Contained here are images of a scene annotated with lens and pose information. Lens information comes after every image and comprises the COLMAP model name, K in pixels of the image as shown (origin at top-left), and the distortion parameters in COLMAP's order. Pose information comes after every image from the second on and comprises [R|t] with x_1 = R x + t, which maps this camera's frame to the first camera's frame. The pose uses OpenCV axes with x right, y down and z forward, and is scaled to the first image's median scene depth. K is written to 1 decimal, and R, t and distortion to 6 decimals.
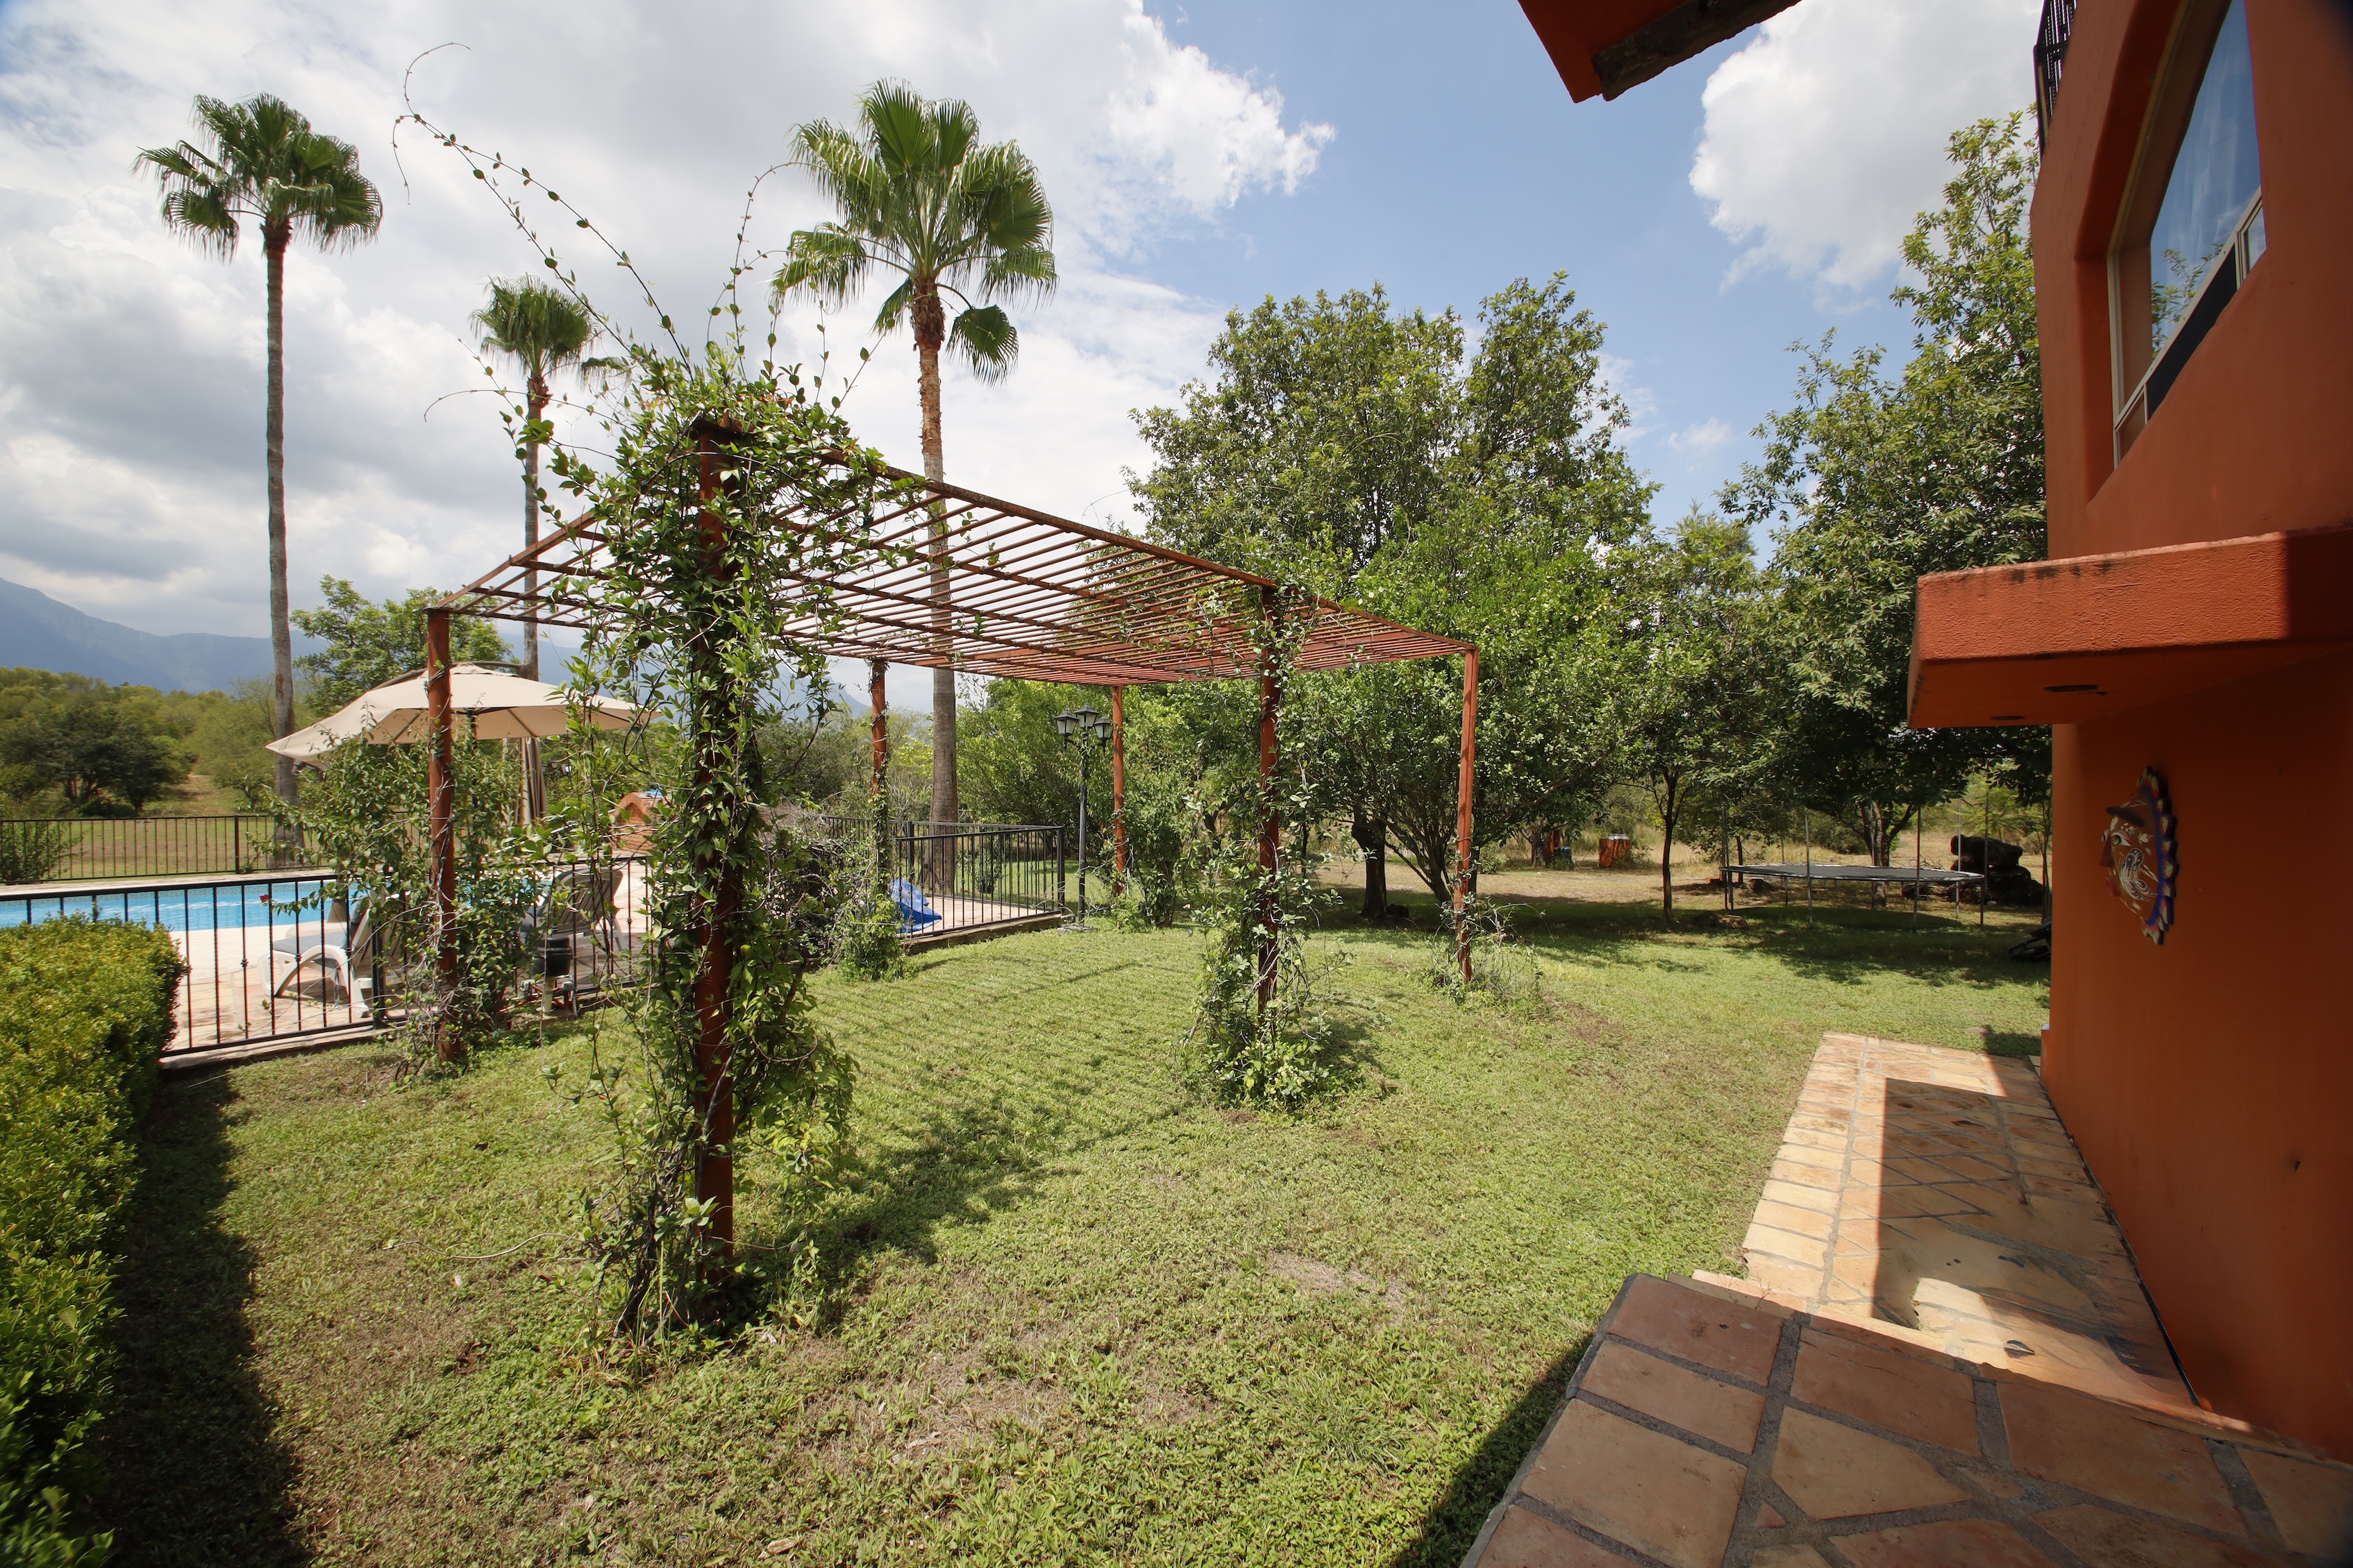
lens RADIAL K [[863.1, 0, 1128.7], [0, 863.1, 783.1], [0, 0, 1]] dist [-0.014792, -0.005695]
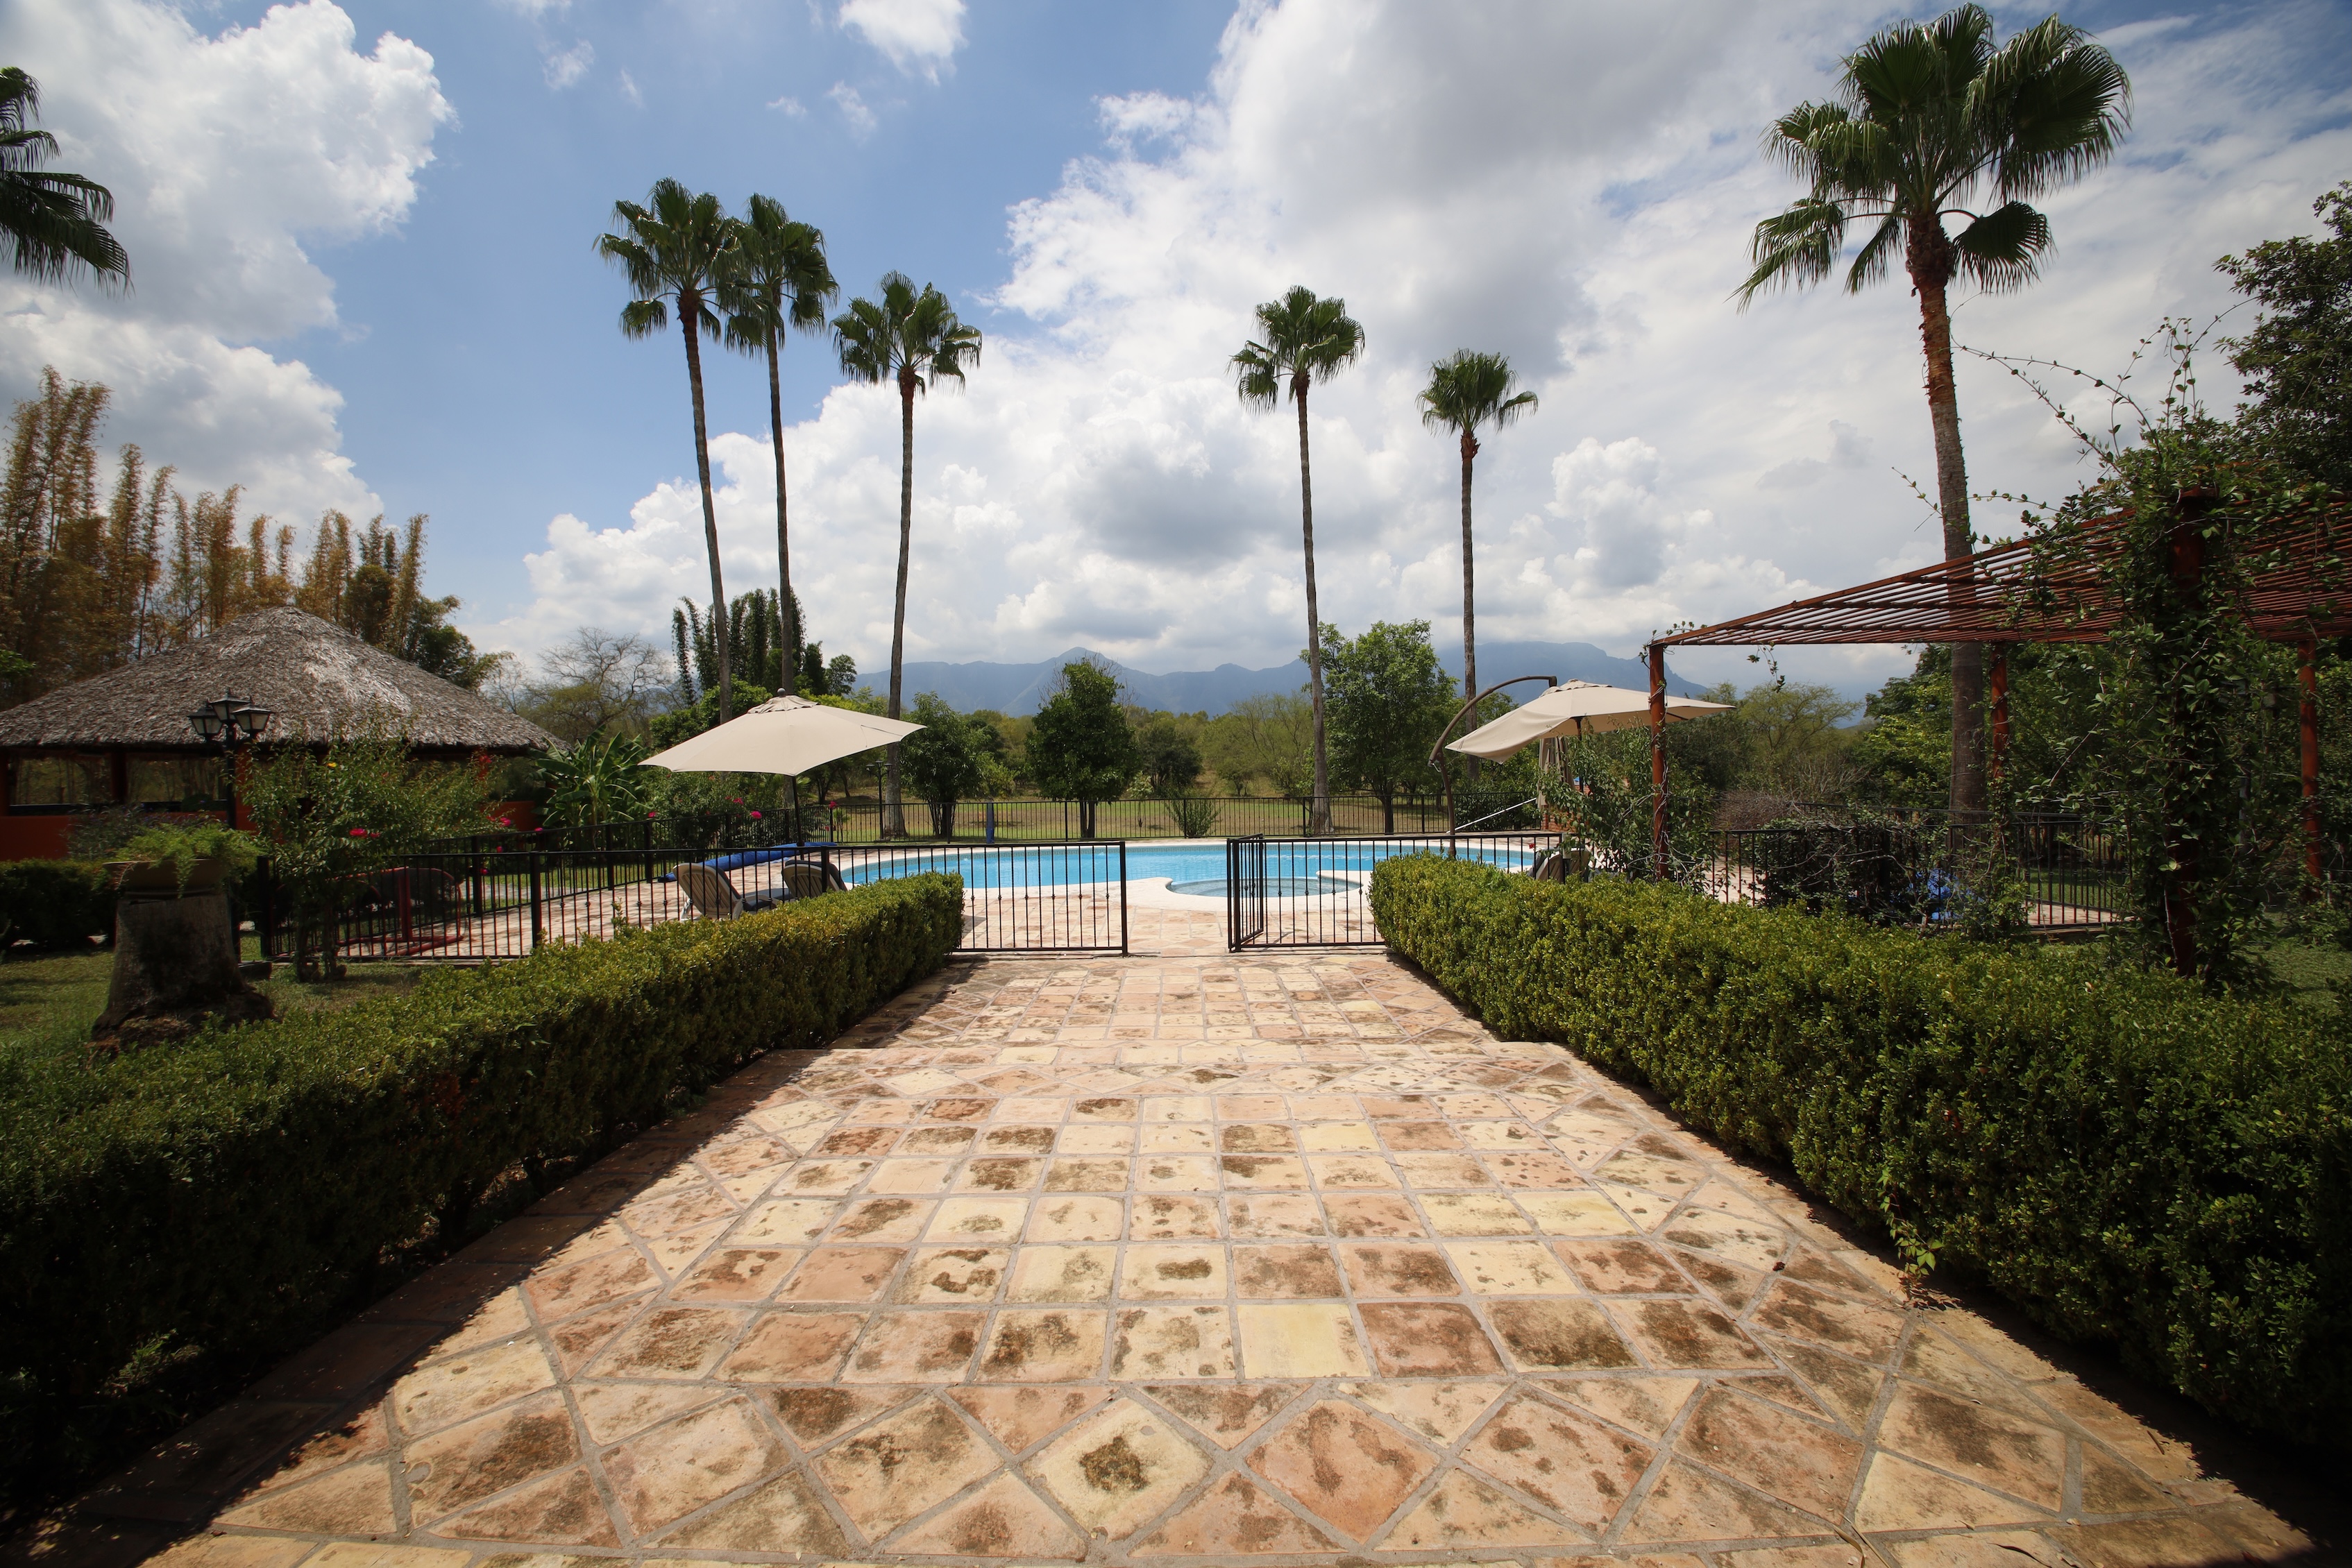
lens RADIAL K [[869.7, 0, 1176.0], [0, 869.7, 784.0], [0, 0, 1]] dist [-0.033496, -0.001325]
pose [[0.662033, -0.000268, -0.749474, -0.077723], [0.010291, 0.999909, 0.008733, 0.001170], [0.749404, -0.013495, 0.661976, -0.138014]]
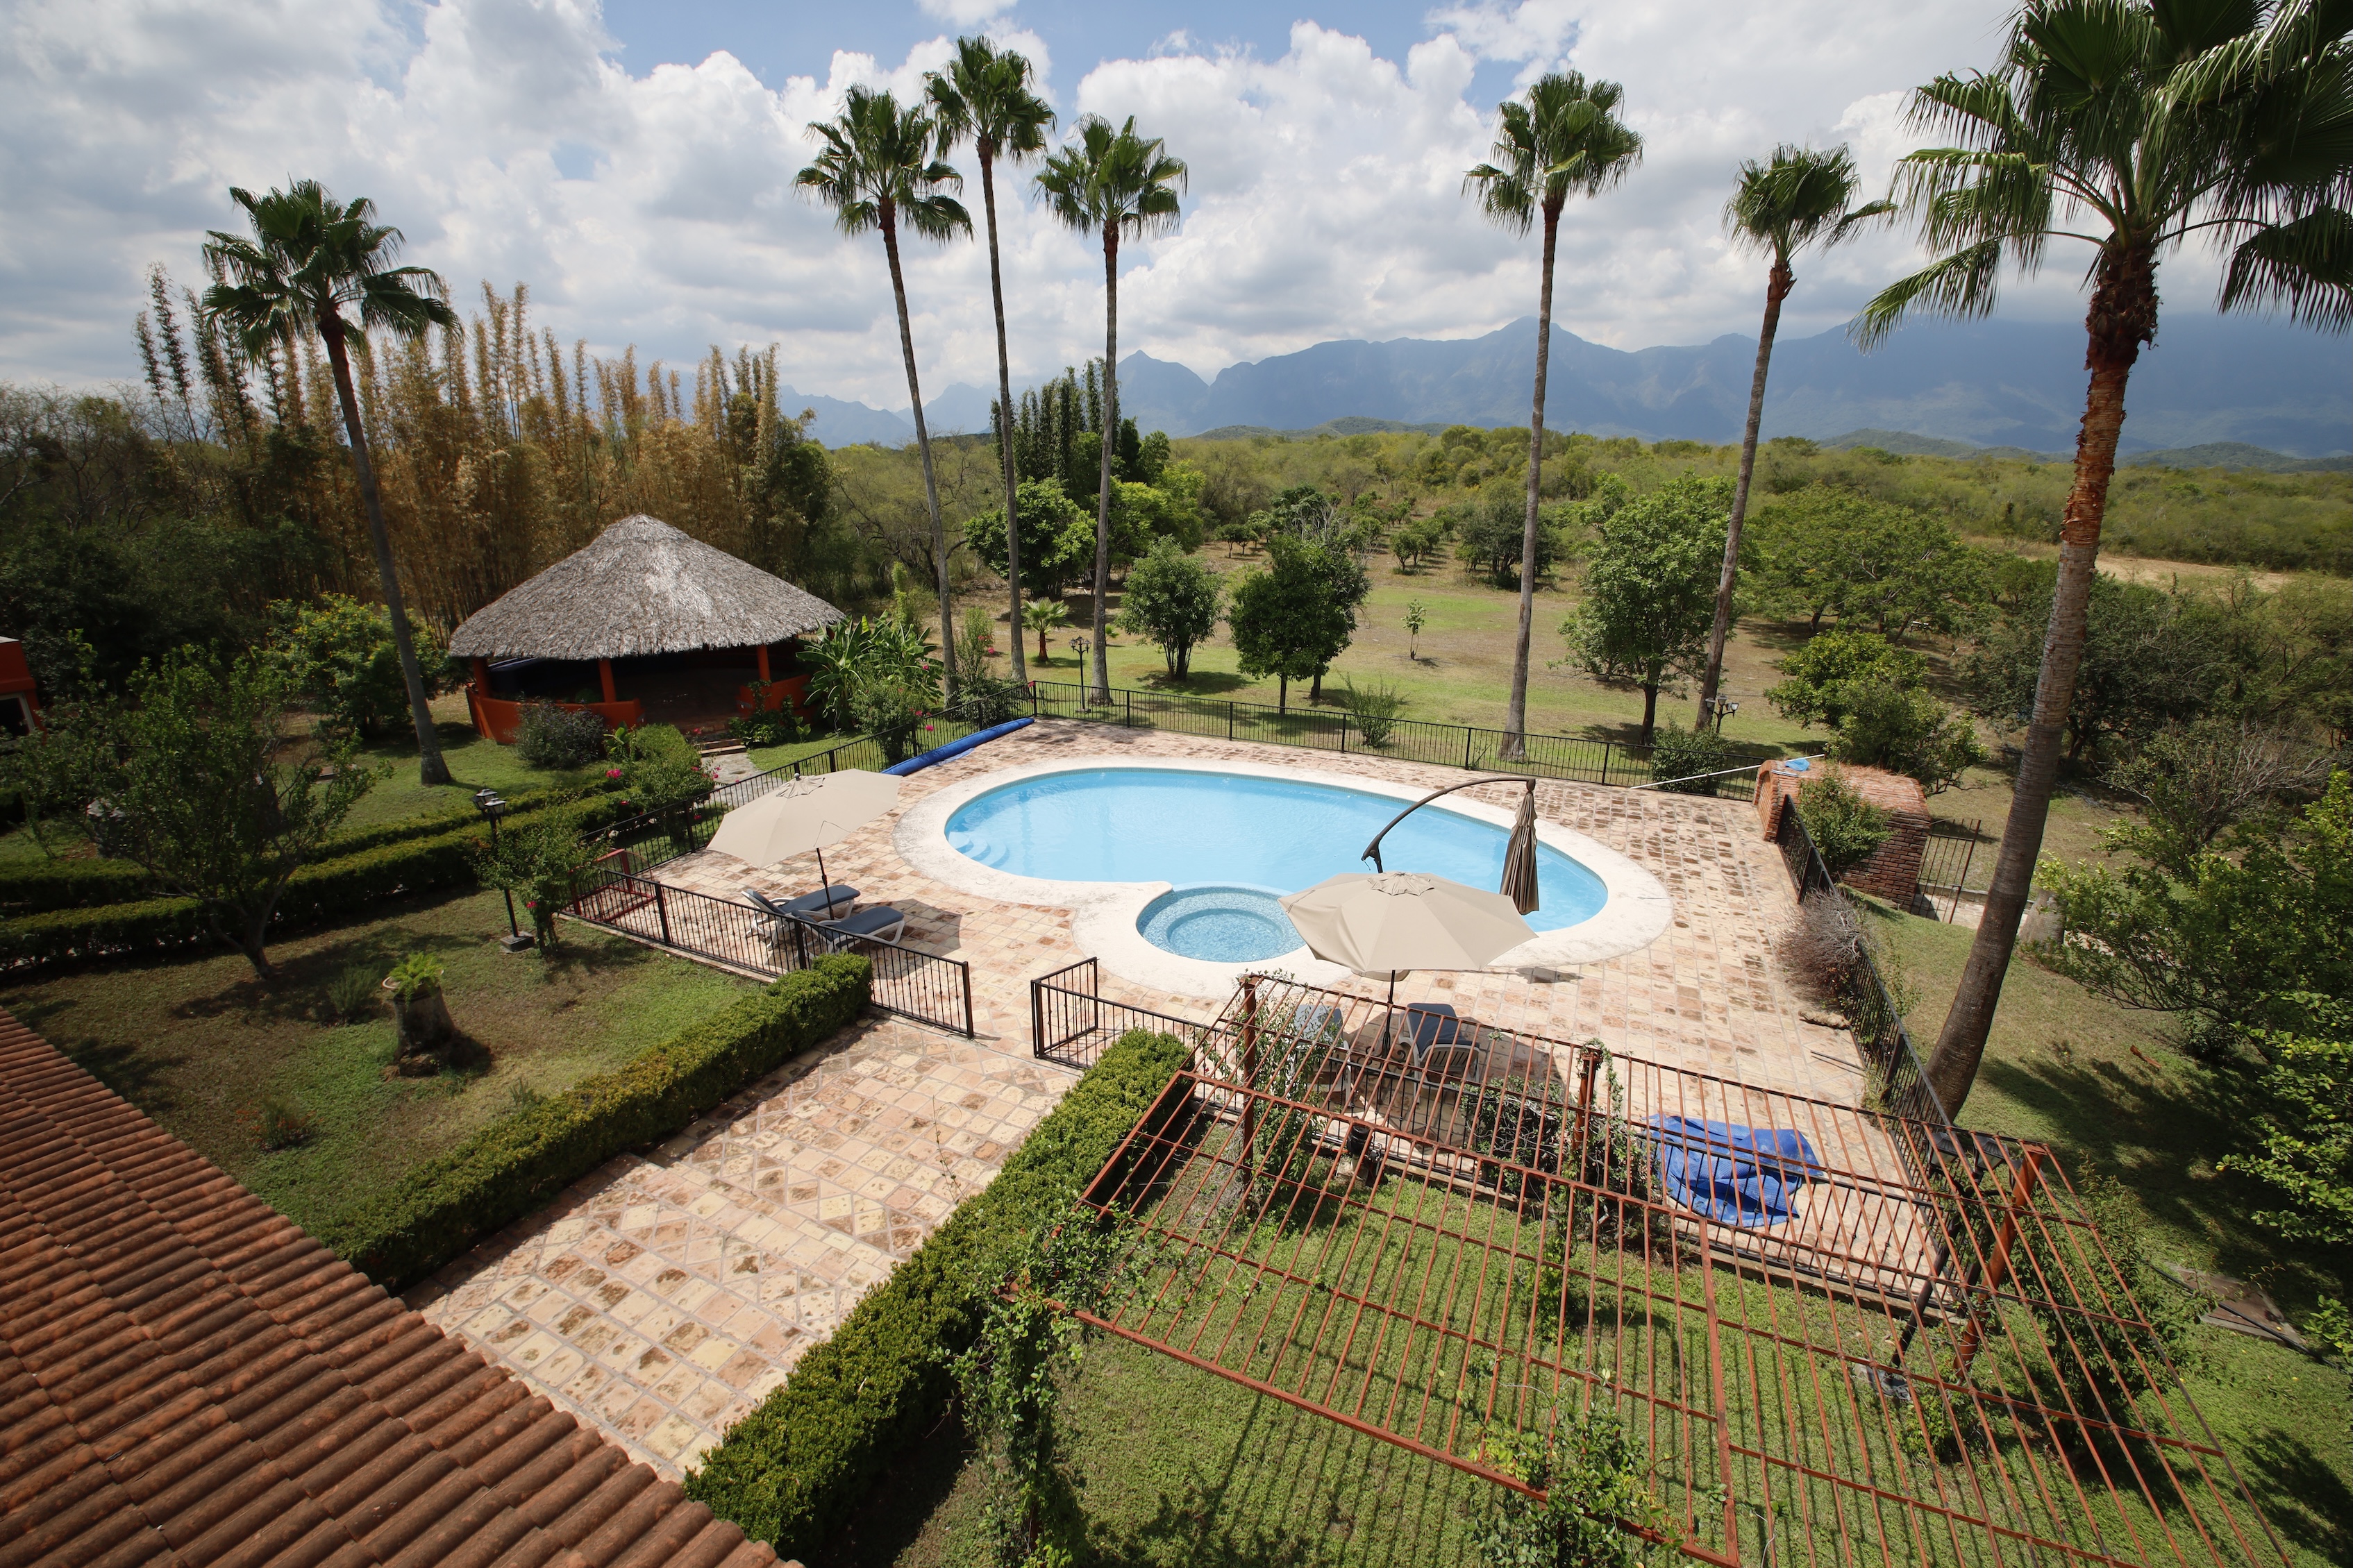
lens RADIAL K [[951.4, 0, 1173.2], [0, 951.4, 760.4], [0, 0, 1]] dist [-0.022994, -0.000113]
pose [[0.283533, 0.272229, -0.919511, 0.192127], [-0.012325, 0.959815, 0.280361, -0.314421], [0.958883, -0.068159, 0.275494, 0.133748]]
